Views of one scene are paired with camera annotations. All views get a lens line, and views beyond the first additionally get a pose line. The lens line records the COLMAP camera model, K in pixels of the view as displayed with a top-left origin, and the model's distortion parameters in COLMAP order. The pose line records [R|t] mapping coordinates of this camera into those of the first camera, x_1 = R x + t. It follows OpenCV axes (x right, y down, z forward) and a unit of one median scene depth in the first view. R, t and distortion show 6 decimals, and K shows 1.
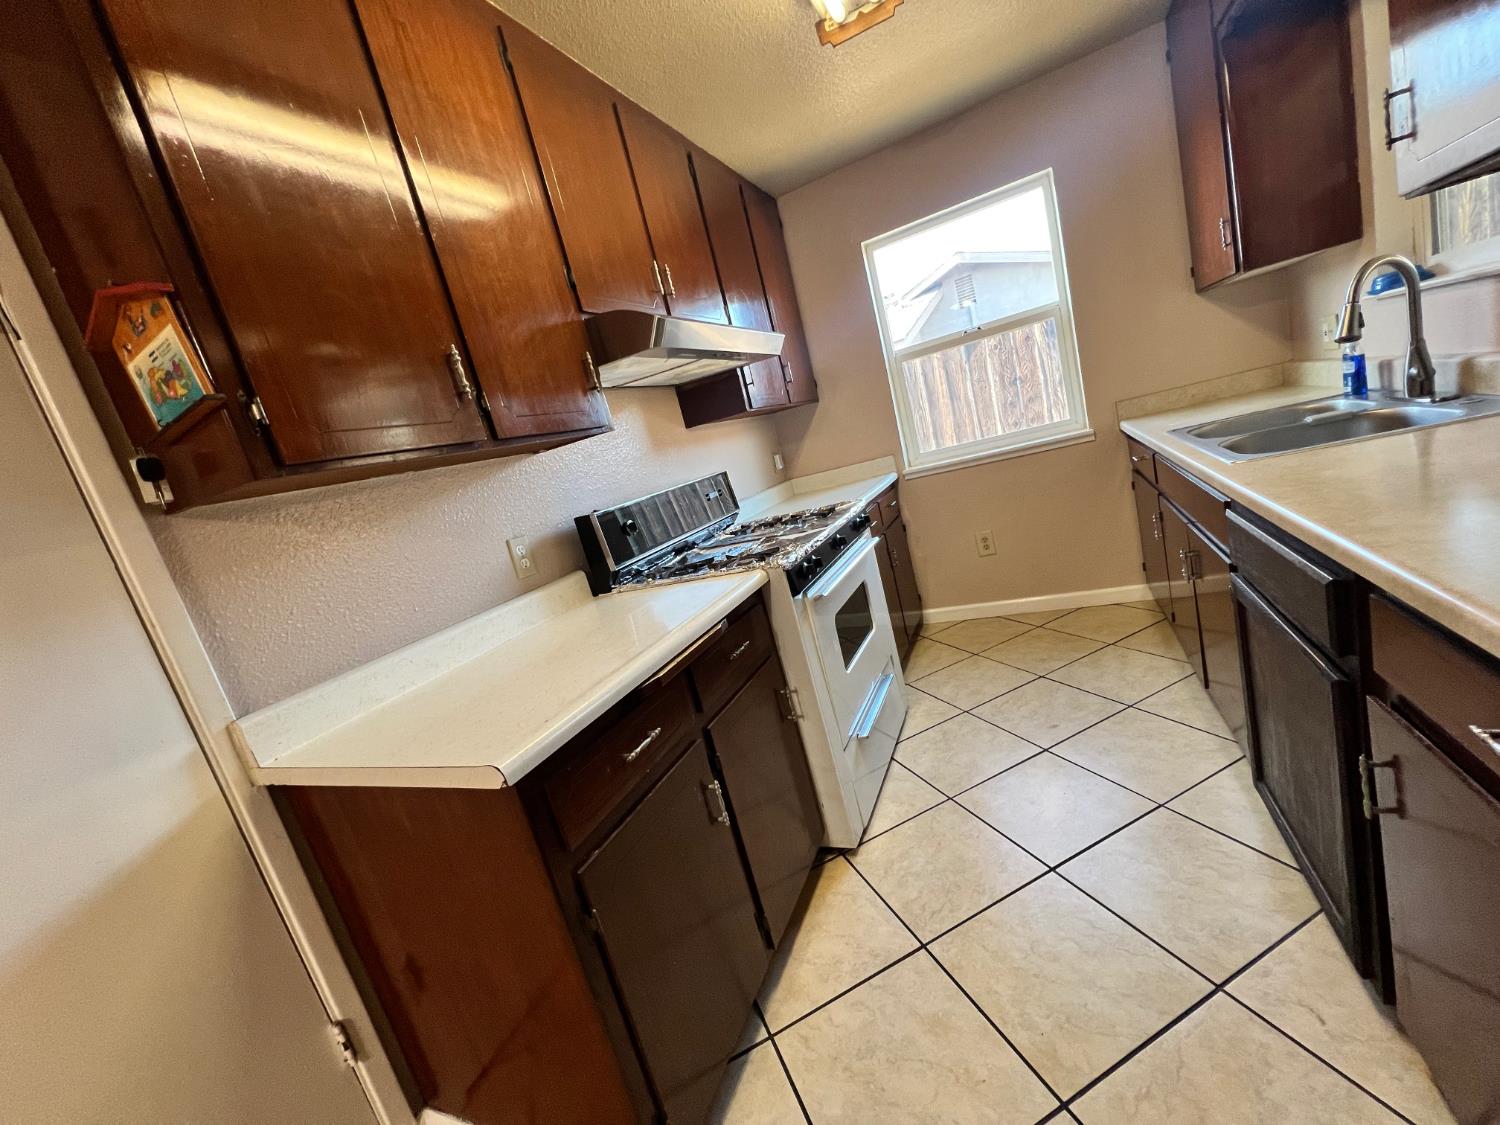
lens RADIAL K [[602.4, 0, 749.8], [0, 602.4, 564.5], [0, 0, 1]] dist [-0.004151, 0.001229]
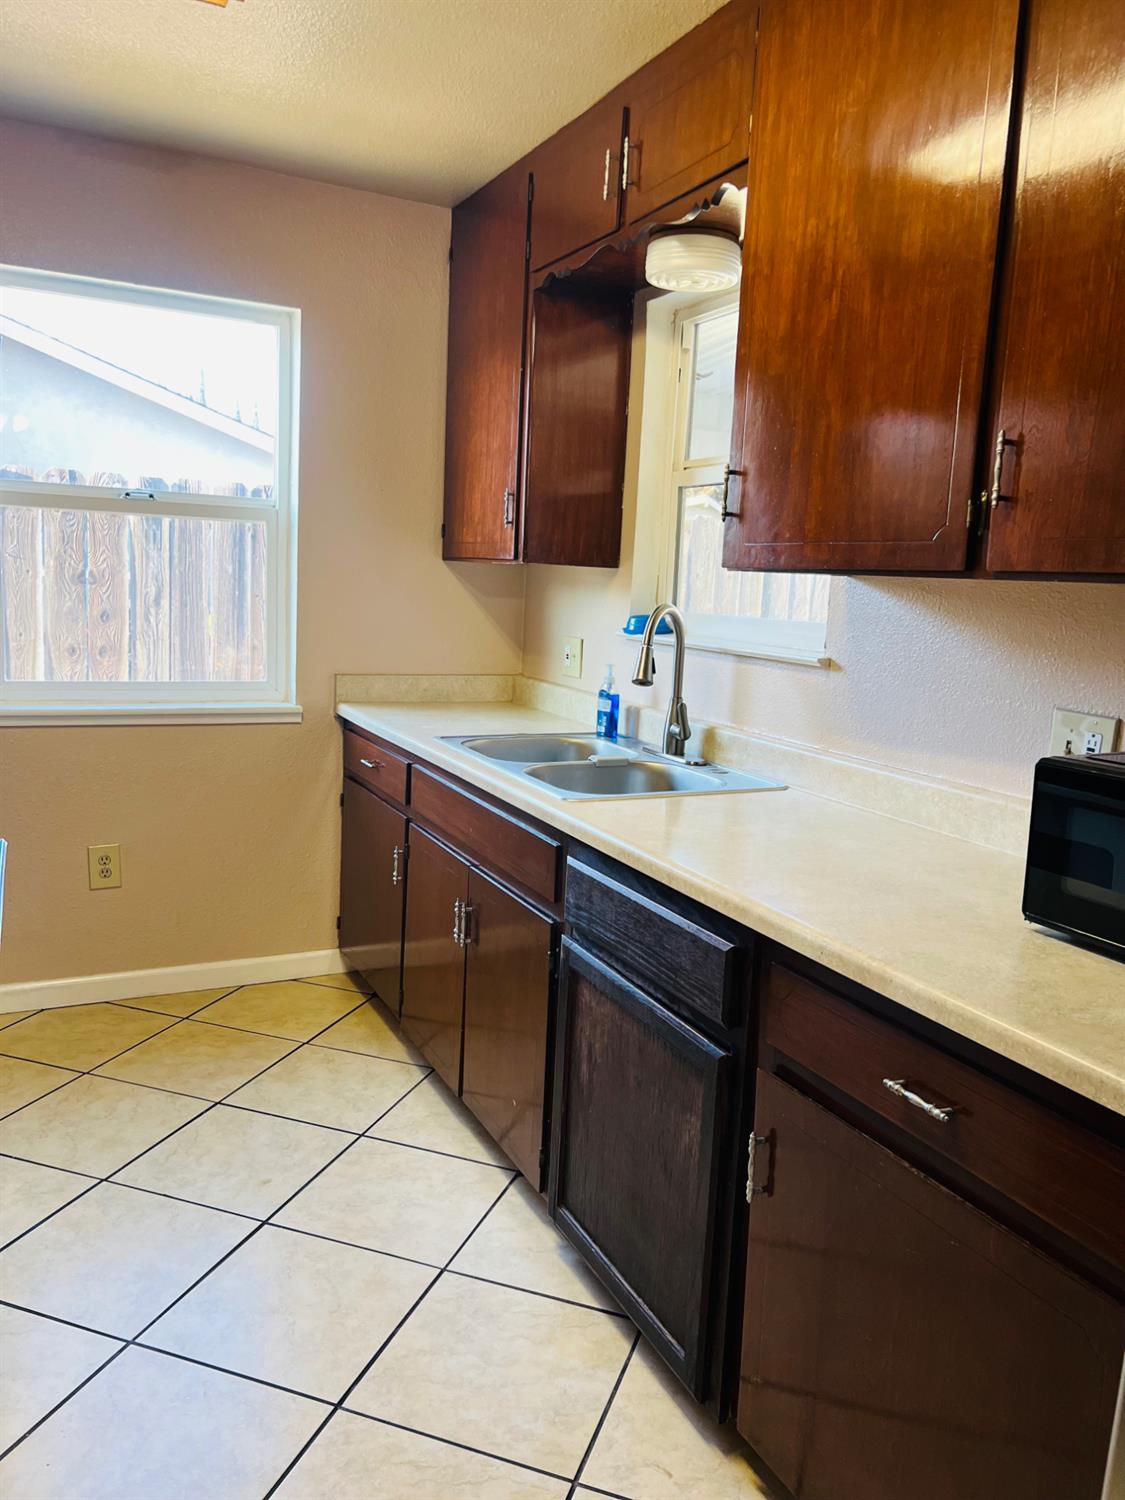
lens RADIAL K [[1135.1, 0, 560.2], [0, 1135.1, 754.2], [0, 0, 1]] dist [0.045183, -0.050696]
pose [[0.606587, 0.163201, 0.778086, -0.263682], [-0.057593, 0.985152, -0.161734, 0.012347], [-0.792928, 0.053293, 0.606980, 0.037210]]
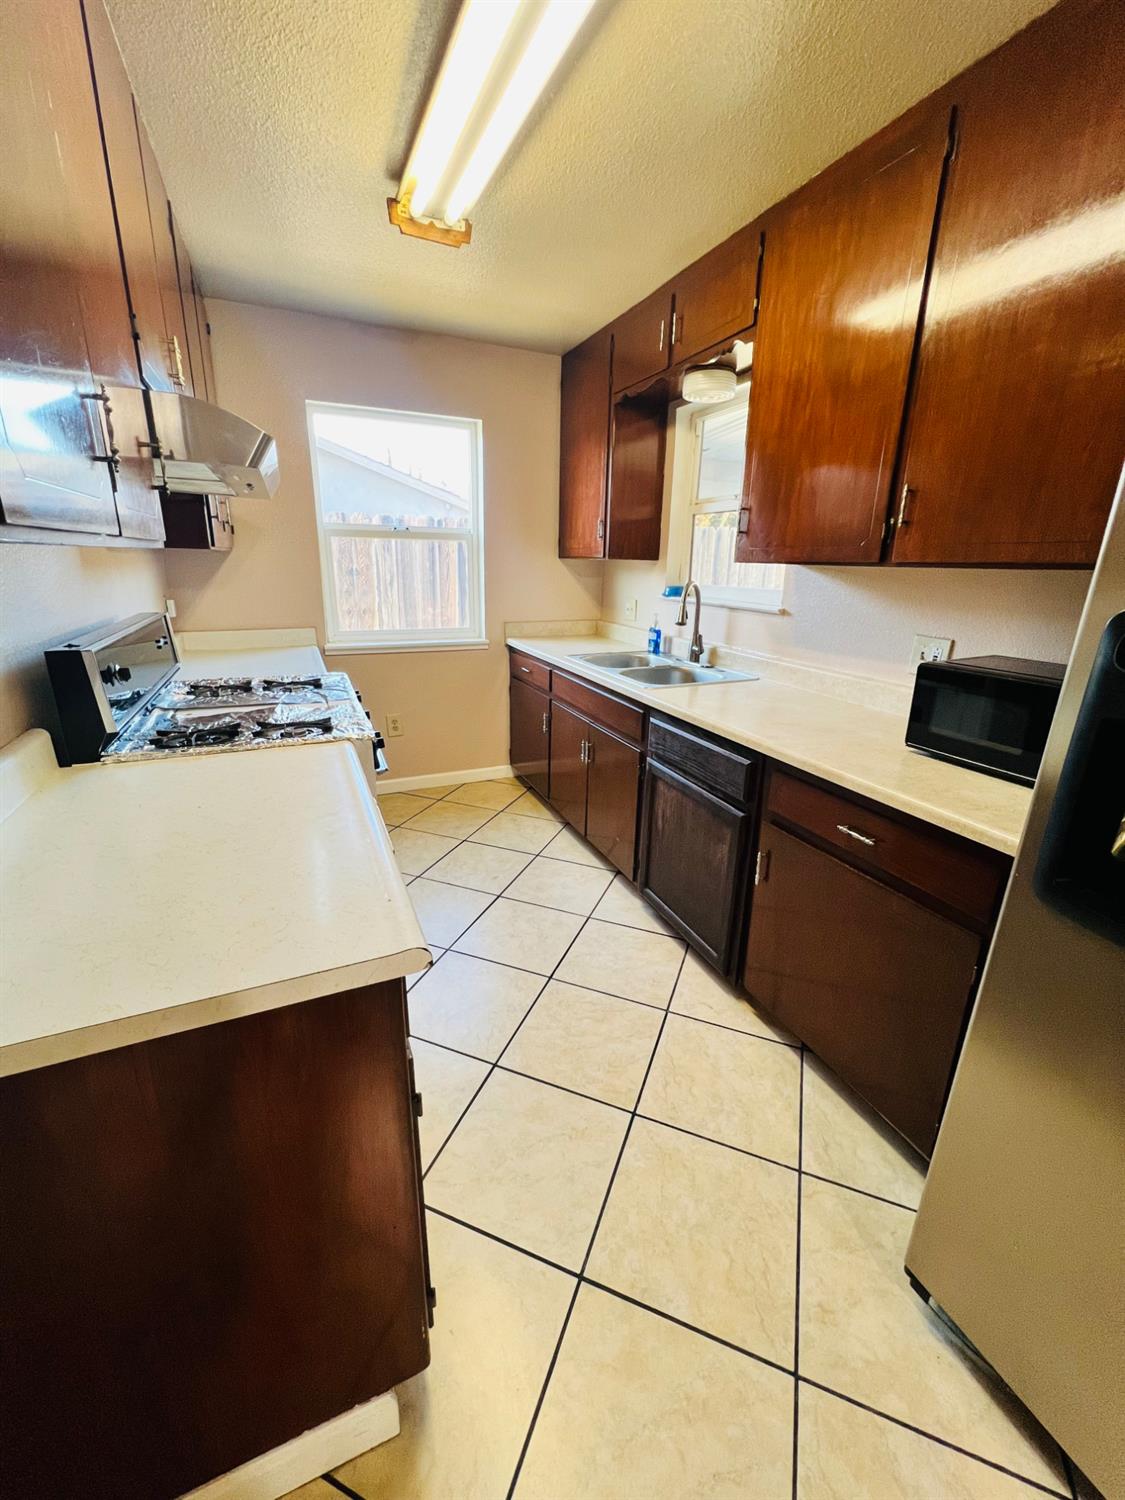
lens RADIAL K [[602.4, 0, 565.0], [0, 602.4, 747.0], [0, 0, 1]] dist [-0.004151, 0.001229]
pose [[0.641075, 0.040575, 0.766405, -0.342652], [-0.043066, 0.998930, -0.016862, 0.013452], [-0.766269, -0.022196, 0.642136, 0.089291]]
